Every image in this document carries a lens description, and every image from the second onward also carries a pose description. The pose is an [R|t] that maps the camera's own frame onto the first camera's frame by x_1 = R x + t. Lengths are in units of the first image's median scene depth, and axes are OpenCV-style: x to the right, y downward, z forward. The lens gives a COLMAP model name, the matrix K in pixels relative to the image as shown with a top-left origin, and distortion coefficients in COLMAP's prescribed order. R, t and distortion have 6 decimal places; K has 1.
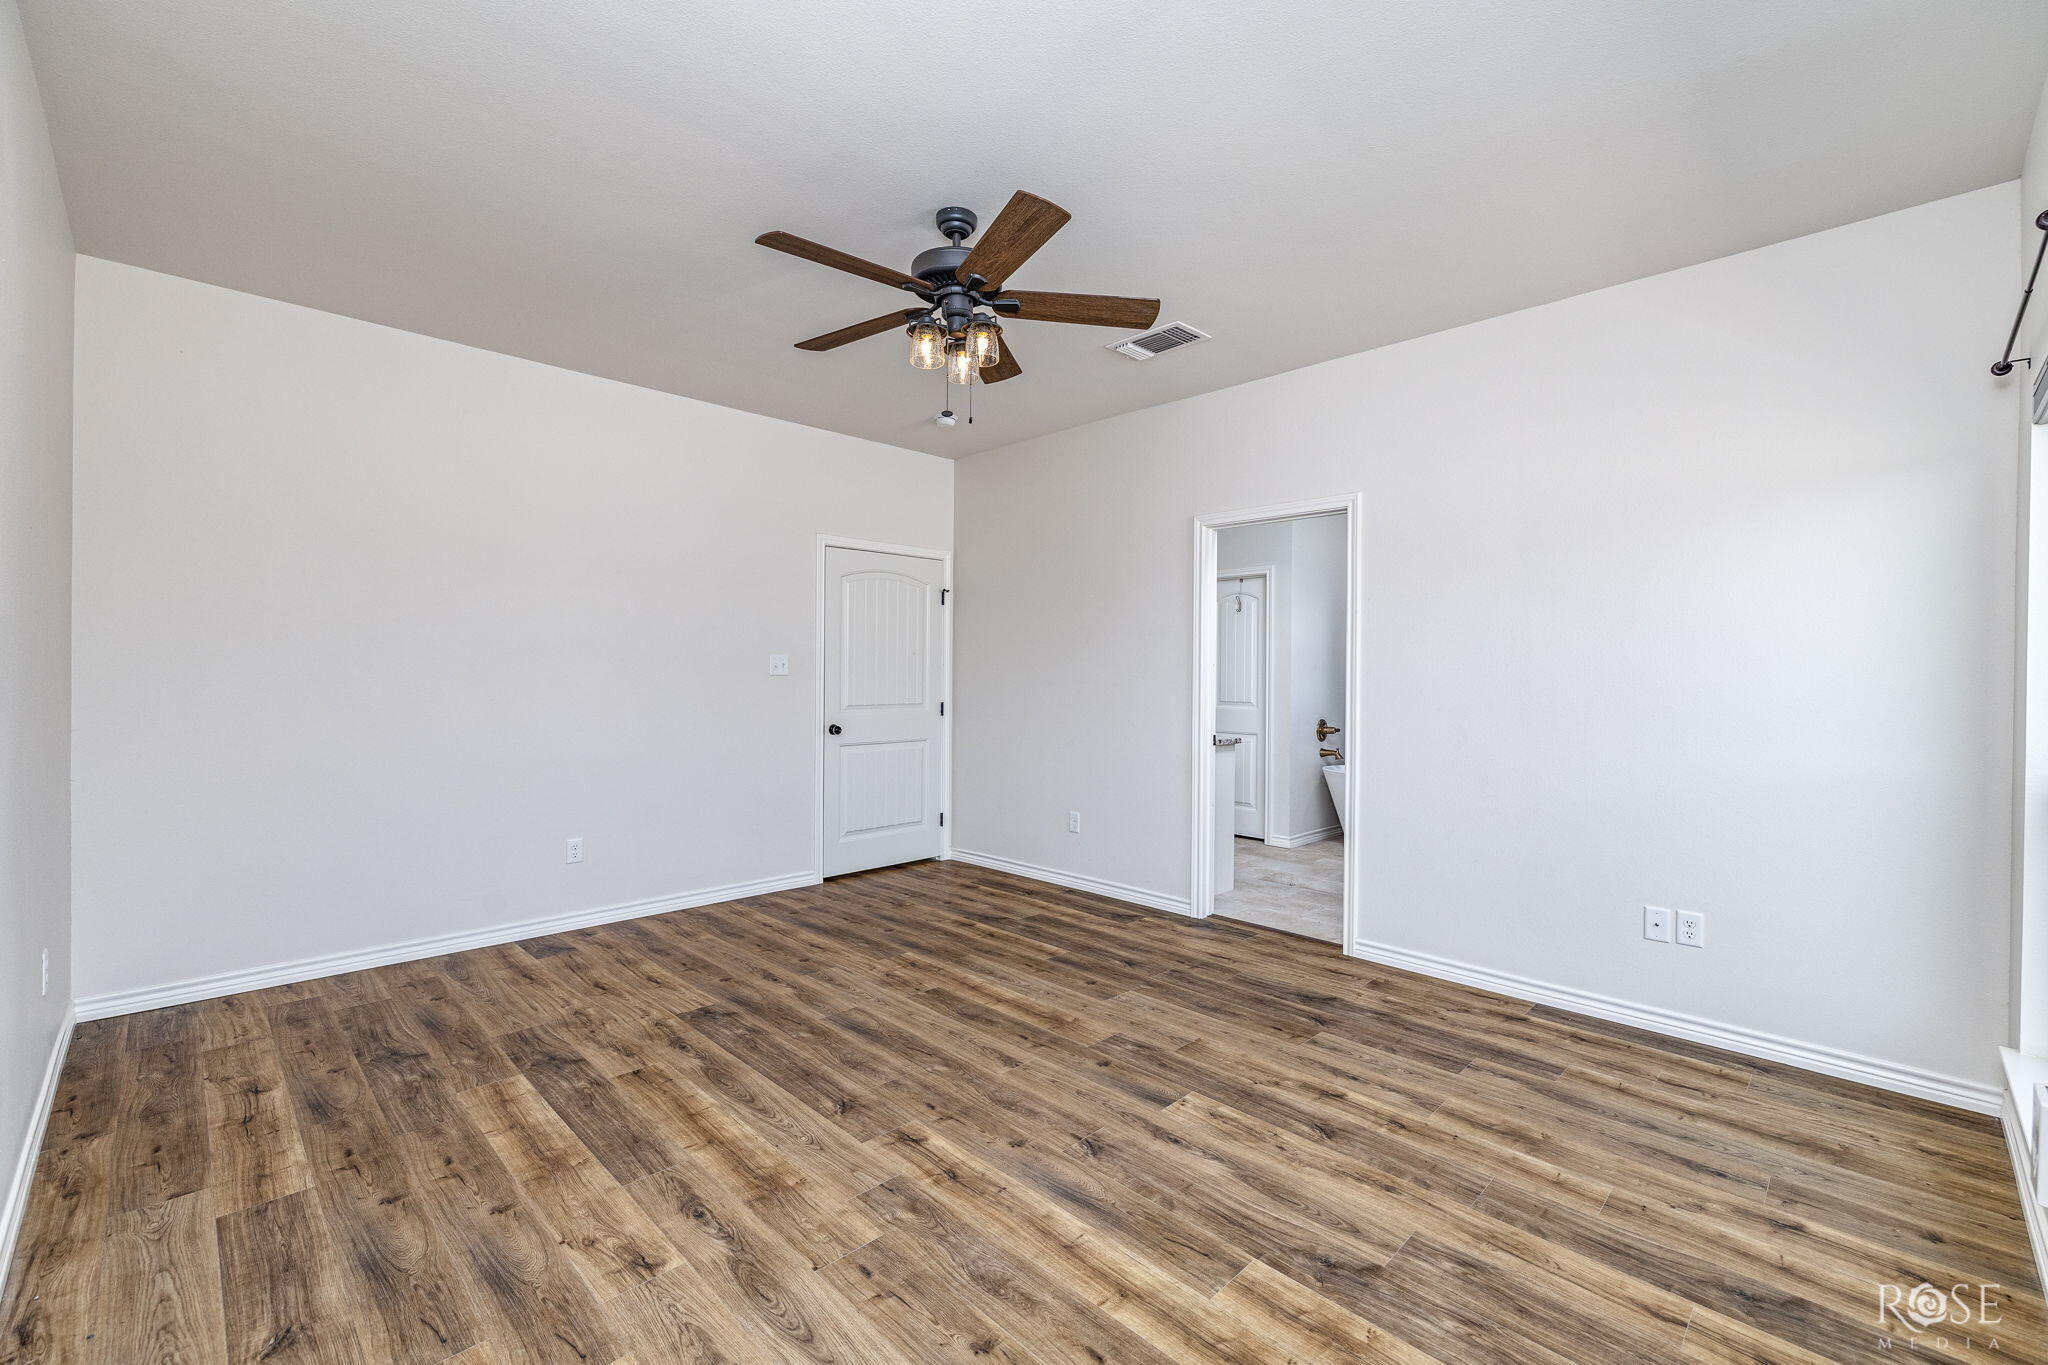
lens RADIAL K [[864.7, 0, 1035.6], [0, 864.7, 677.0], [0, 0, 1]] dist [0.004464, 0.000578]
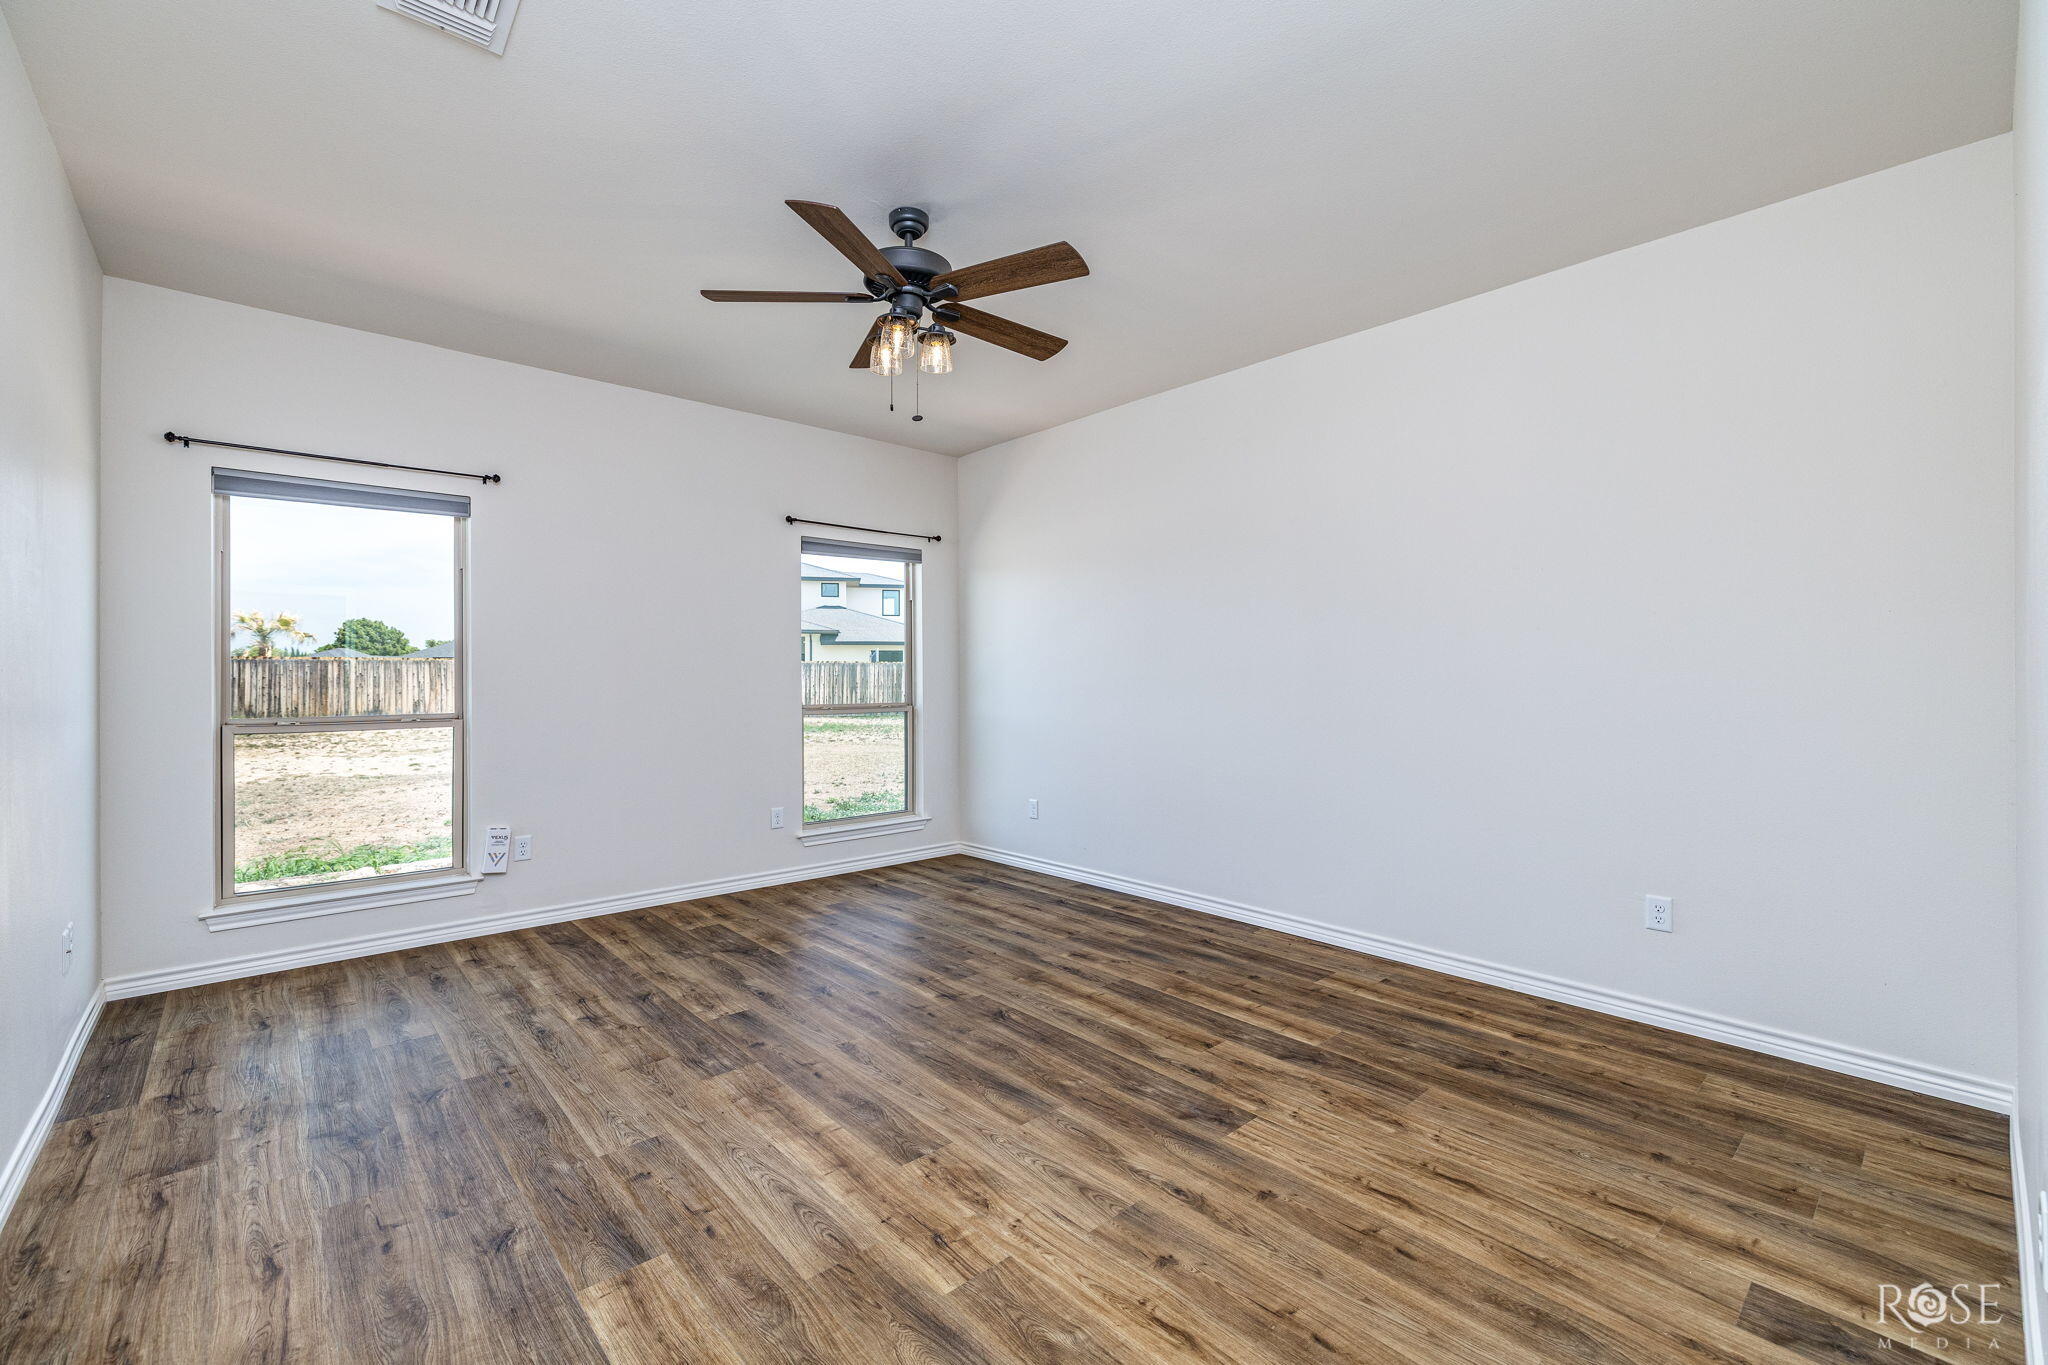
lens RADIAL K [[864.7, 0, 1033.6], [0, 864.7, 678.6], [0, 0, 1]] dist [0.004464, 0.000578]
pose [[-0.998651, -0.006457, 0.051512, -0.293058], [-0.005956, 0.999934, 0.009864, 0.005503], [-0.051573, 0.009543, -0.998624, 1.988396]]
